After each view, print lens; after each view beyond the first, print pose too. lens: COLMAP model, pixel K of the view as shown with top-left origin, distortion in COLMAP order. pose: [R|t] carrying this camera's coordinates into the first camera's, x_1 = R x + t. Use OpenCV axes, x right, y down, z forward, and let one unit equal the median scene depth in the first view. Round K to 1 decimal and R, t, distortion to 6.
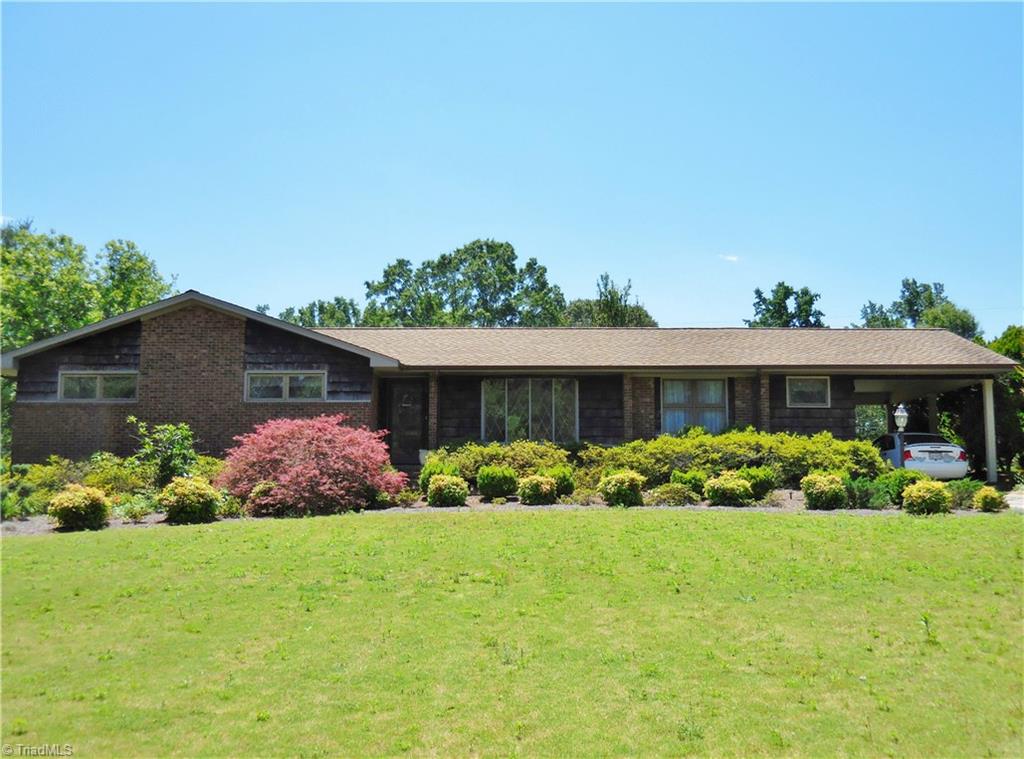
lens RADIAL K [[1004.9, 0, 511.6], [0, 1004.9, 371.3], [0, 0, 1]] dist [-0.006094, 0.000000]
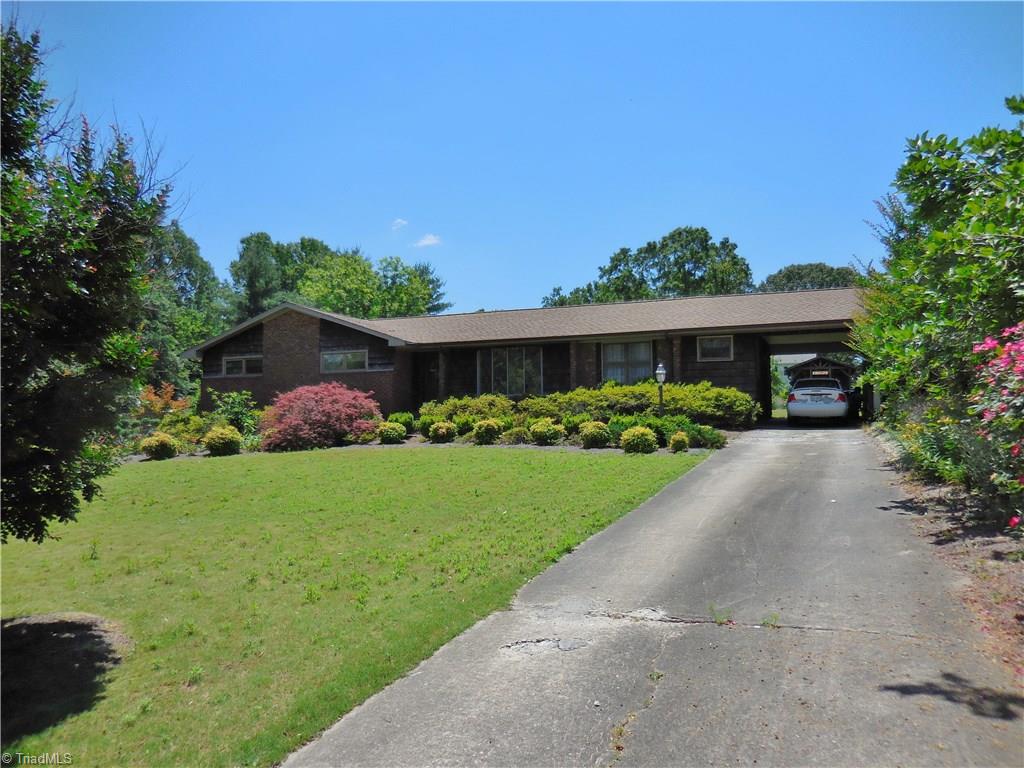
lens RADIAL K [[746.2, 0, 517.0], [0, 746.2, 385.4], [0, 0, 1]] dist [0.005847, 0.004037]
pose [[0.942026, -0.029631, -0.334229, 0.385350], [0.054211, 0.996447, 0.064453, -0.007278], [0.331132, -0.078836, 0.940285, 0.046114]]
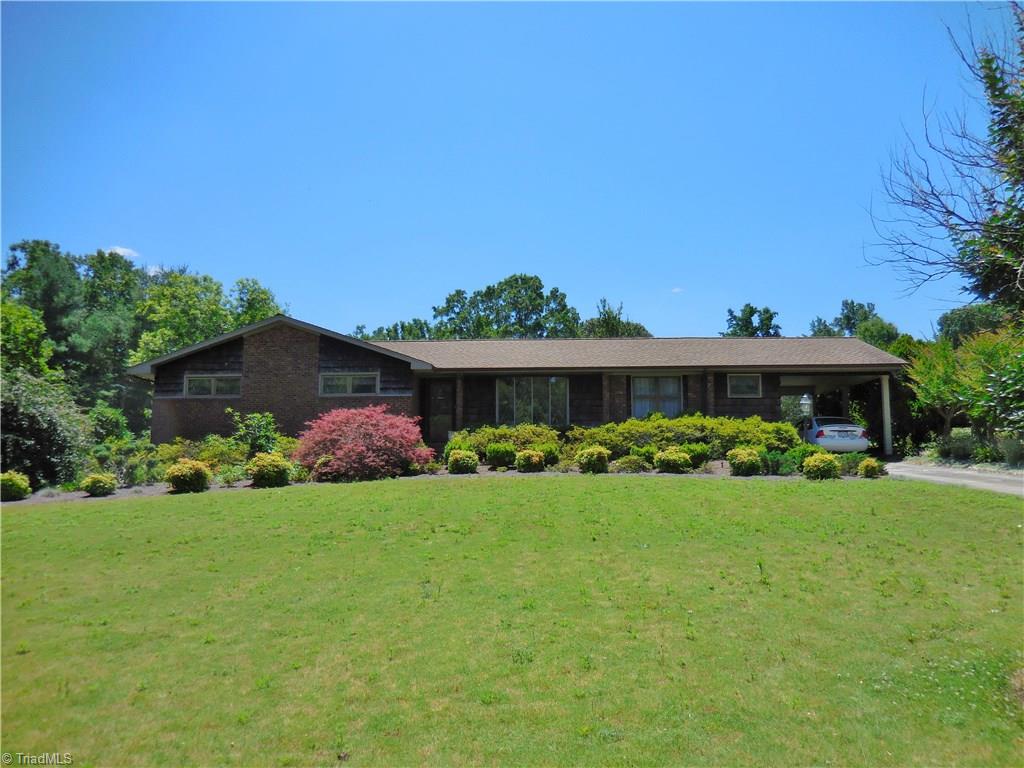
lens RADIAL K [[746.2, 0, 514.2], [0, 746.2, 364.3], [0, 0, 1]] dist [0.005847, 0.004037]
pose [[0.998954, -0.009185, -0.044788, 0.040620], [0.008690, 0.999899, -0.011242, 0.001053], [0.044887, 0.010841, 0.998933, 0.012249]]
